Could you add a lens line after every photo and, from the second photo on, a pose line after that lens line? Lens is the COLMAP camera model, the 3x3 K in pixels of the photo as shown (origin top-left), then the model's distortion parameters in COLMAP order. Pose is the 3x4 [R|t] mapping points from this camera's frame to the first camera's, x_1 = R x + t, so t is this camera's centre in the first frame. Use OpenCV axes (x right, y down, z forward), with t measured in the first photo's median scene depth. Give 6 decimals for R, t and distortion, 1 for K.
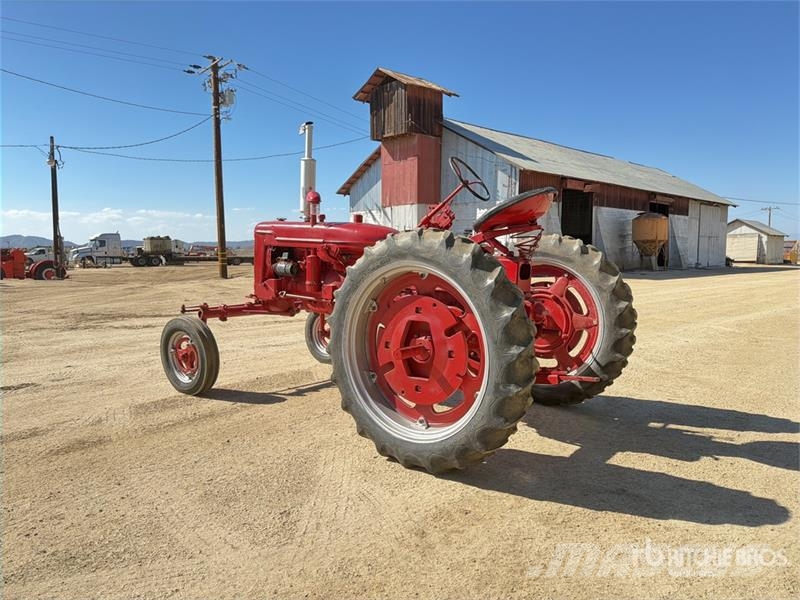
lens RADIAL K [[574.2, 0, 403.2], [0, 574.2, 302.0], [0, 0, 1]] dist [0.024626, -0.053983]
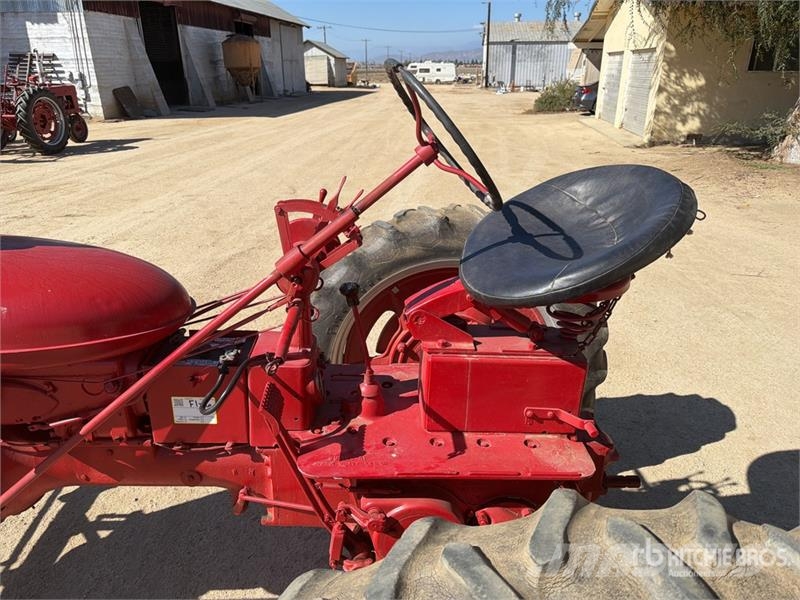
lens RADIAL K [[575.8, 0, 400.0], [0, 575.8, 300.0], [0, 0, 1]] dist [-0.006984, -0.007414]
pose [[0.751953, -0.252012, 0.609144, -0.036110], [0.061022, 0.946685, 0.316330, -0.034495], [-0.656386, -0.200694, 0.727241, 0.114095]]
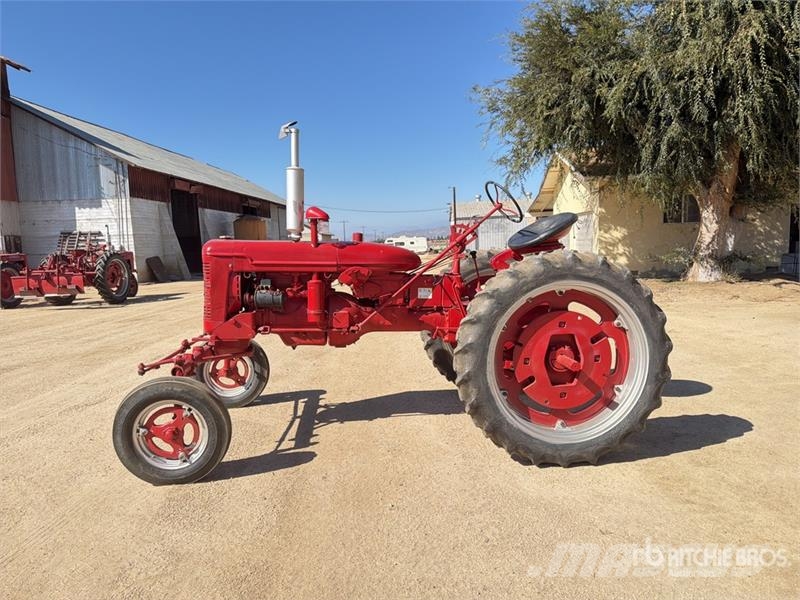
lens RADIAL K [[574.2, 0, 403.2], [0, 574.2, 302.0], [0, 0, 1]] dist [0.024626, -0.053983]
pose [[0.712228, -0.094366, 0.695576, -0.131612], [0.092546, 0.994896, 0.040211, -0.013975], [-0.695821, 0.035734, 0.717326, 0.056705]]
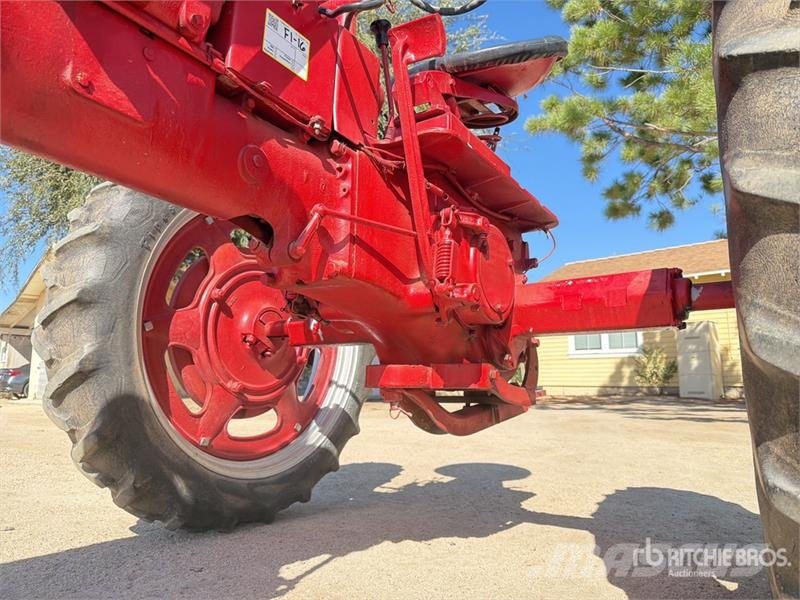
lens RADIAL K [[574.2, 0, 403.2], [0, 574.2, 302.0], [0, 0, 1]] dist [0.024626, -0.053983]
pose [[-0.120127, 0.180680, 0.976178, -0.053550], [0.095026, 0.980877, -0.169856, 0.012533], [-0.988200, 0.072358, -0.134999, 0.161163]]
